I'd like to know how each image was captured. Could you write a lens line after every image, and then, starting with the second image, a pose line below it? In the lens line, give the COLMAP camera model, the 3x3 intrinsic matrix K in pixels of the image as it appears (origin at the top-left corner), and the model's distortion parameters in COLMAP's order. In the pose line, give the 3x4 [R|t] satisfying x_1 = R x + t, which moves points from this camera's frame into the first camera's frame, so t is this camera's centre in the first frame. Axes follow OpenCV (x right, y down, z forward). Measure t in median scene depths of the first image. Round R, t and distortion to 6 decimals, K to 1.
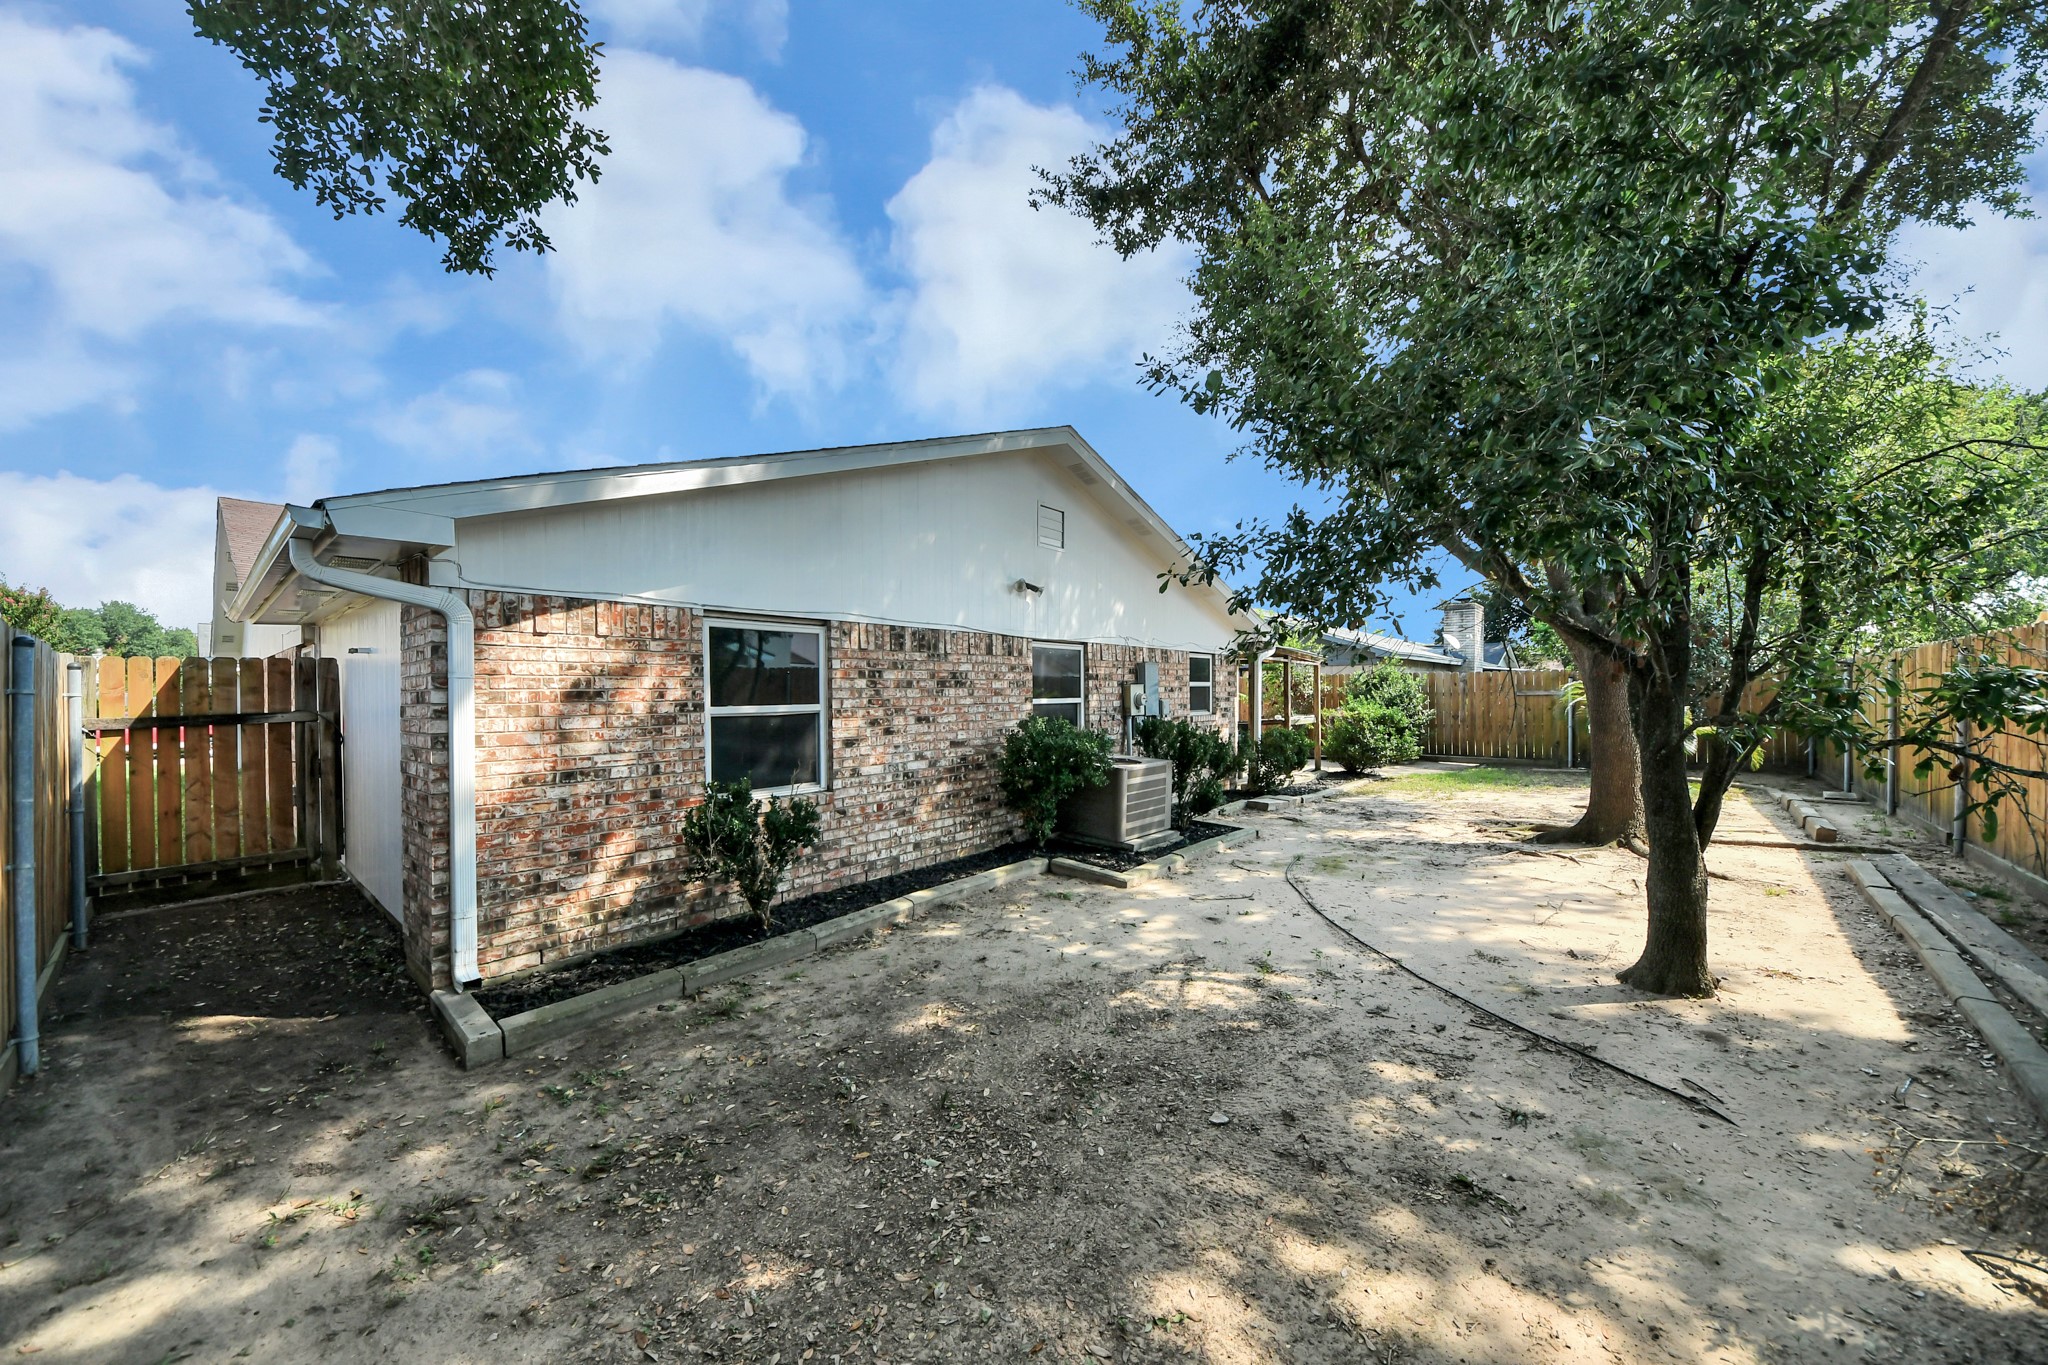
lens RADIAL K [[724.0, 0, 1014.0], [0, 724.0, 697.4], [0, 0, 1]] dist [0.035351, -0.024612]
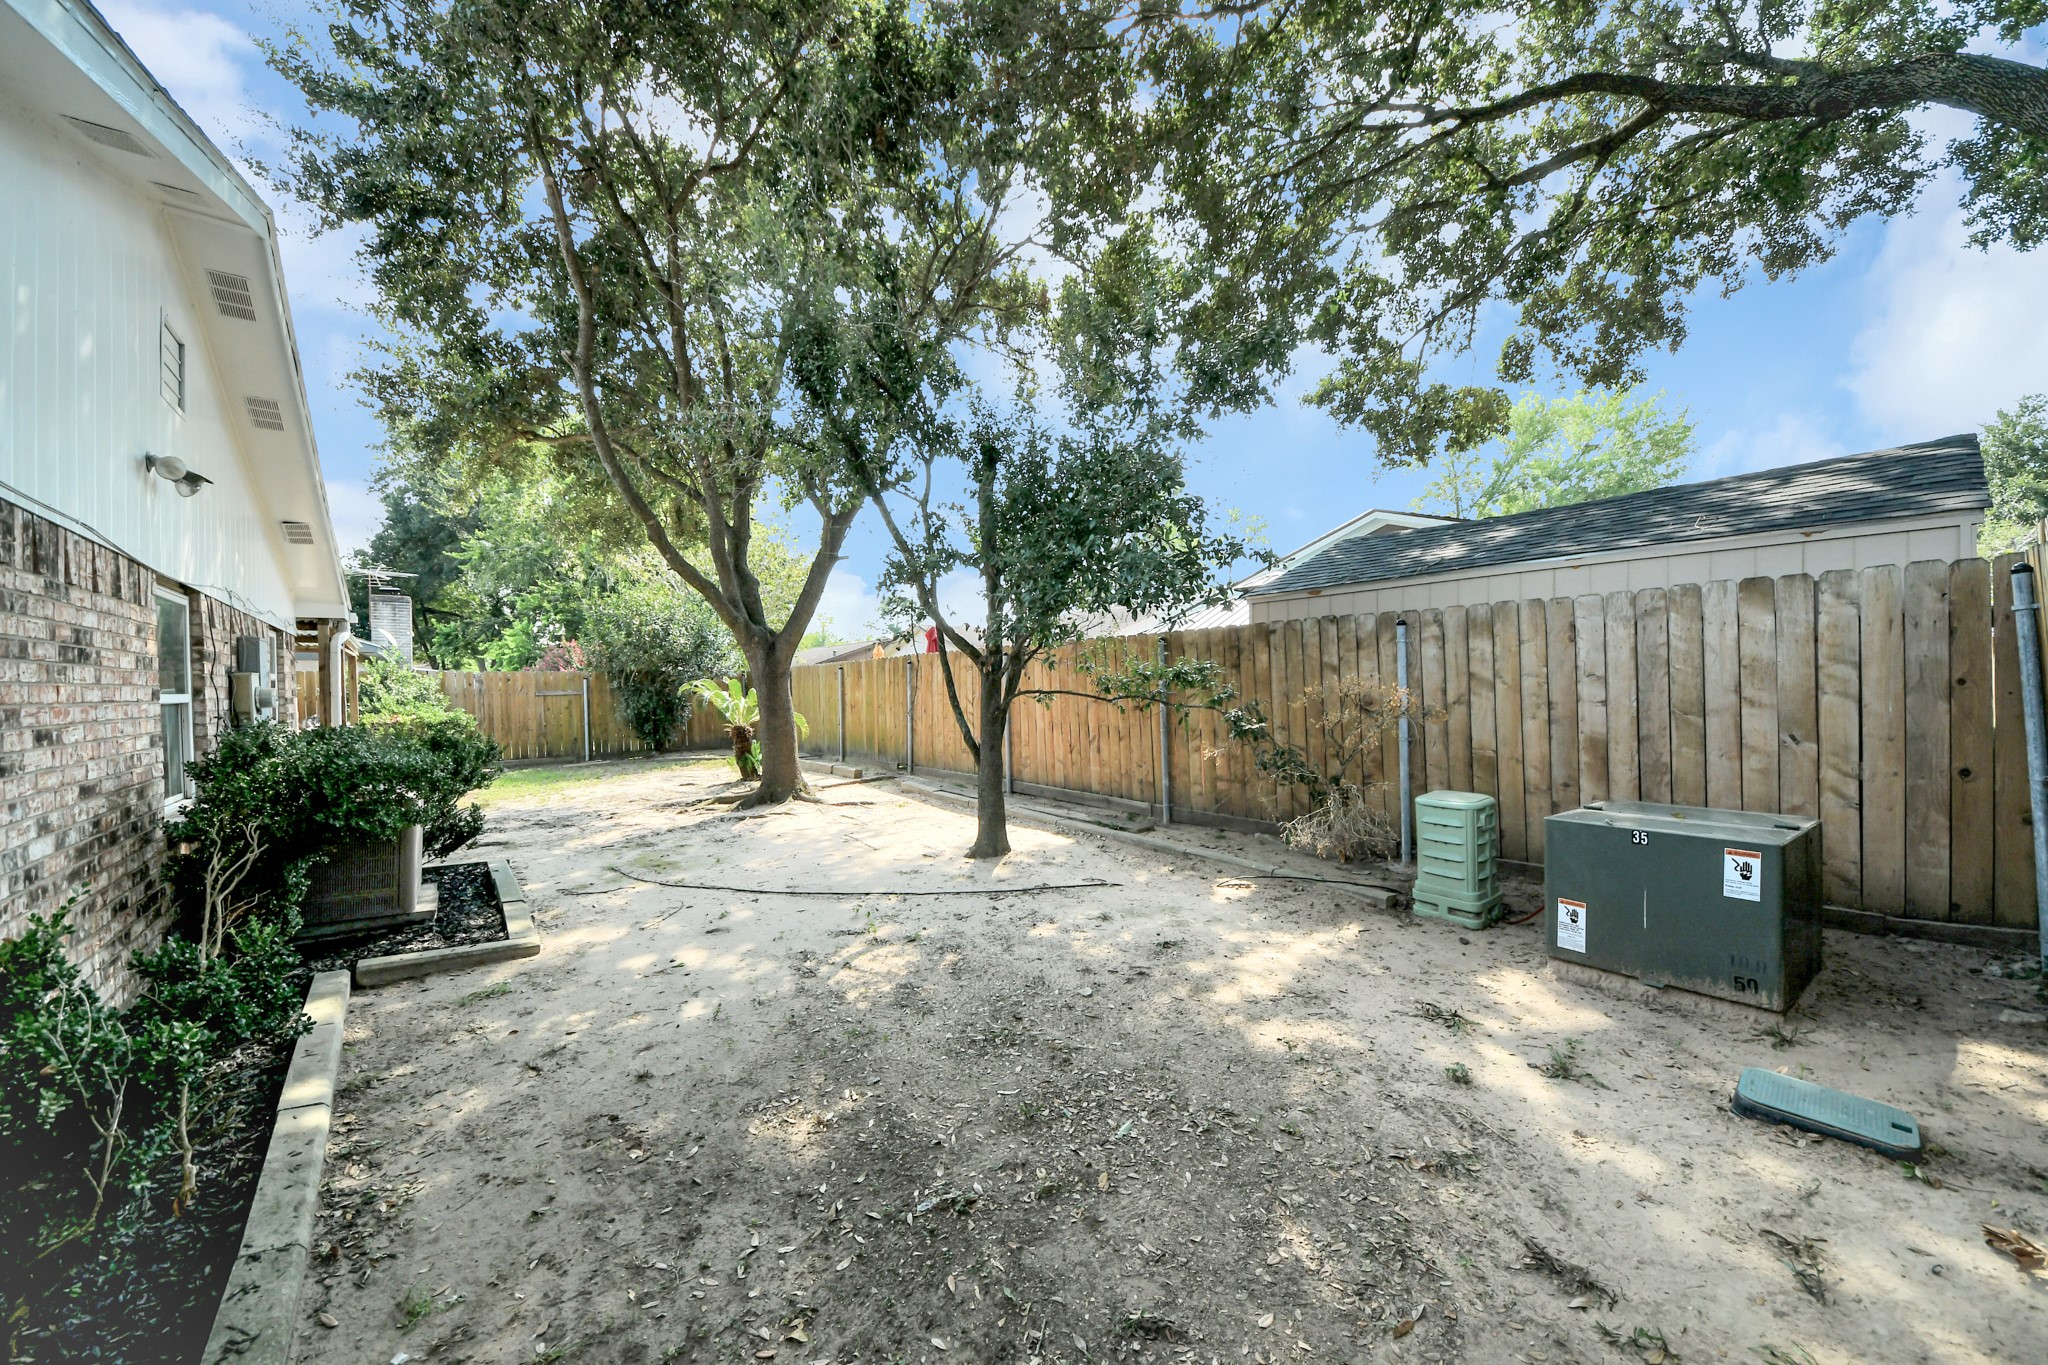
lens RADIAL K [[744.1, 0, 1023.7], [0, 744.1, 696.9], [0, 0, 1]] dist [0.036982, -0.022846]
pose [[0.177109, -0.015810, 0.984064, -0.700341], [0.028548, 0.999533, 0.010921, 0.029715], [-0.983777, 0.026159, 0.177477, 0.593504]]
